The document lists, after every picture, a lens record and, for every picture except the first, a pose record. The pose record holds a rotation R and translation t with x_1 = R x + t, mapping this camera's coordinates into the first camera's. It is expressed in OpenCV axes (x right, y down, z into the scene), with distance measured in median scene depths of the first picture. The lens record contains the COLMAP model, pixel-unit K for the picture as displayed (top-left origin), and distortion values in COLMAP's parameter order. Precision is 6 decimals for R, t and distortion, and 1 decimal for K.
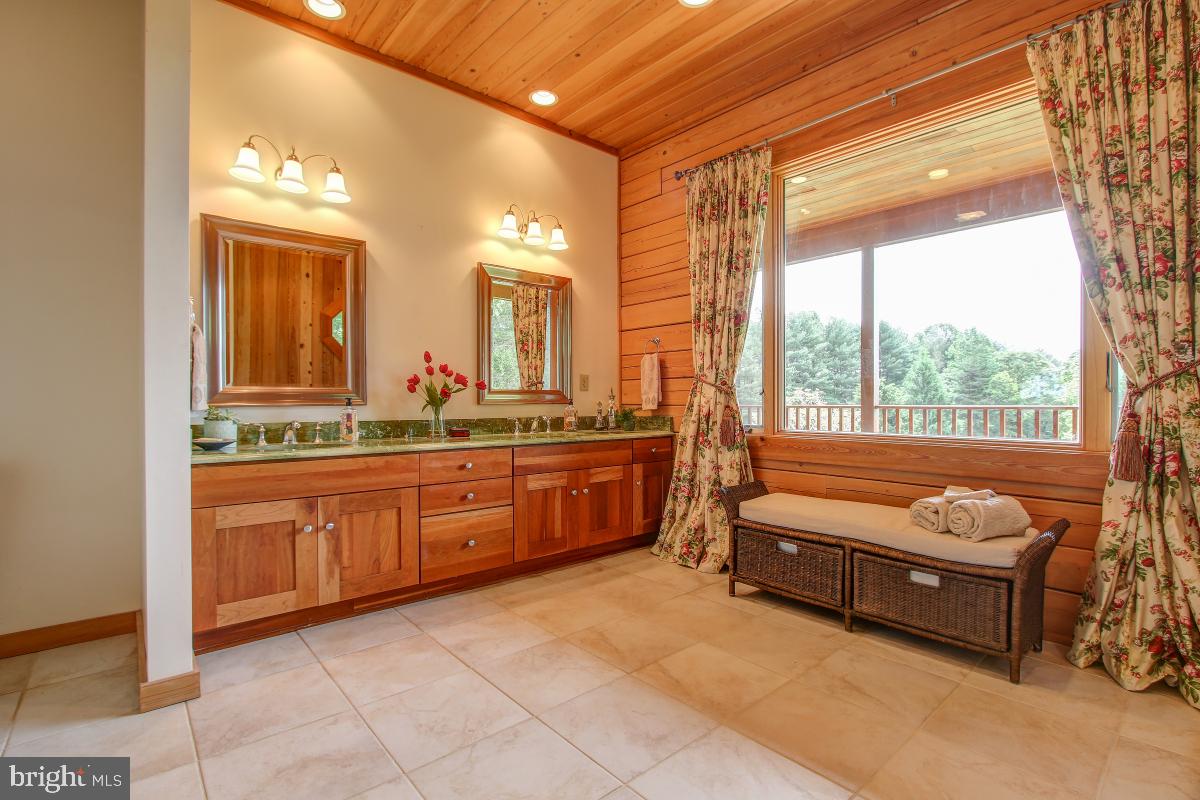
lens RADIAL K [[557.0, 0, 597.9], [0, 557.0, 408.1], [0, 0, 1]] dist [-0.020927, 0.004699]
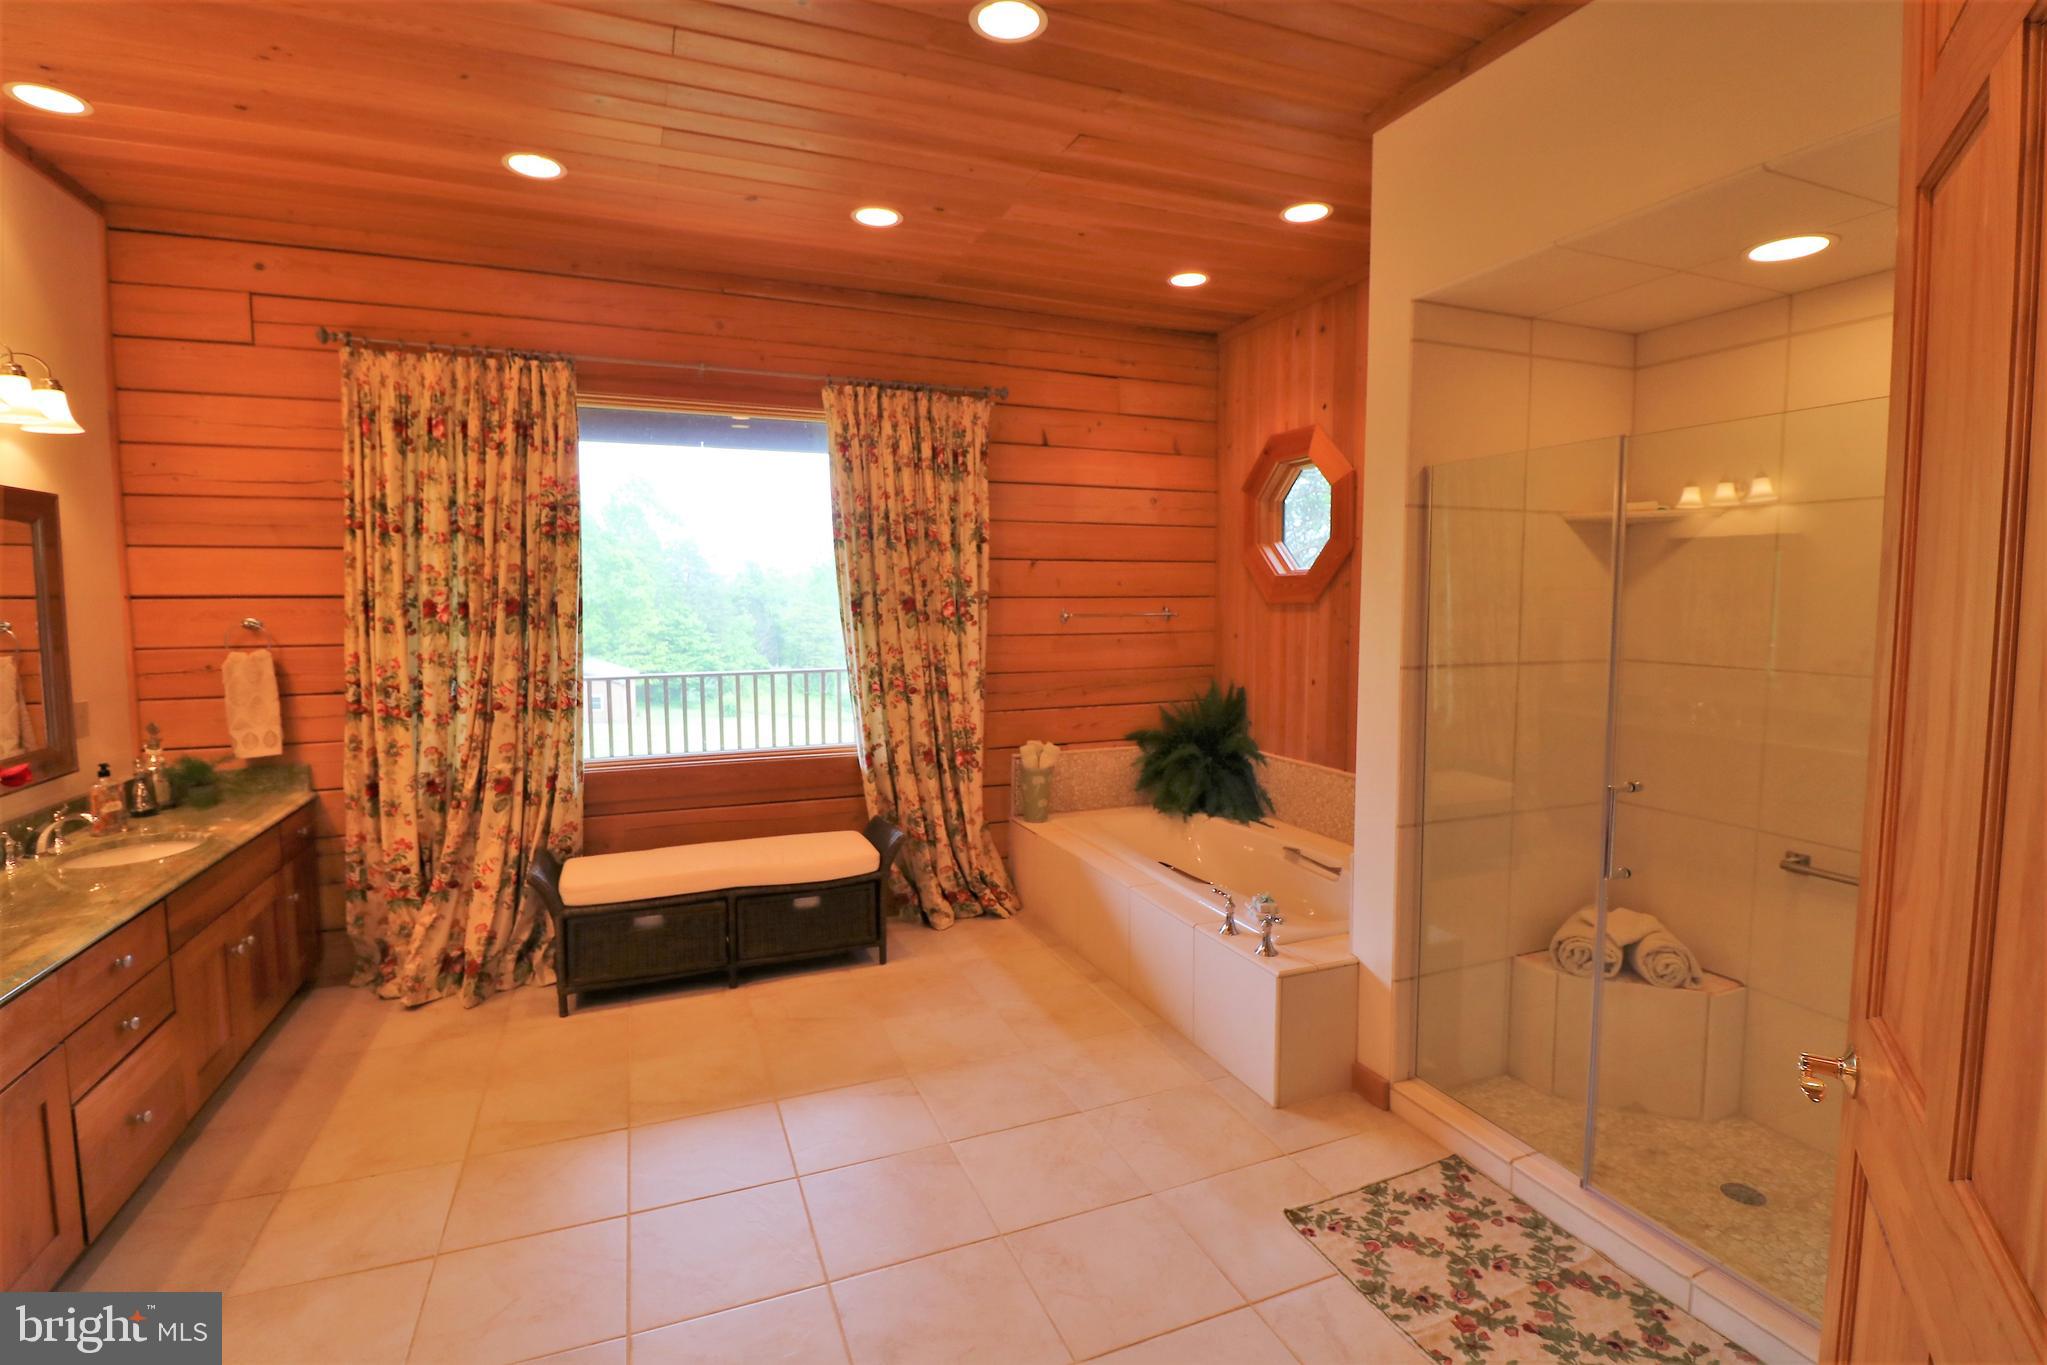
lens RADIAL K [[950.6, 0, 1026.1], [0, 950.6, 680.1], [0, 0, 1]] dist [0.003122, 0.000005]
pose [[0.328255, -0.077426, 0.941410, -0.680778], [0.003909, 0.996738, 0.080614, -0.186226], [-0.944581, -0.022782, 0.327487, 0.017686]]
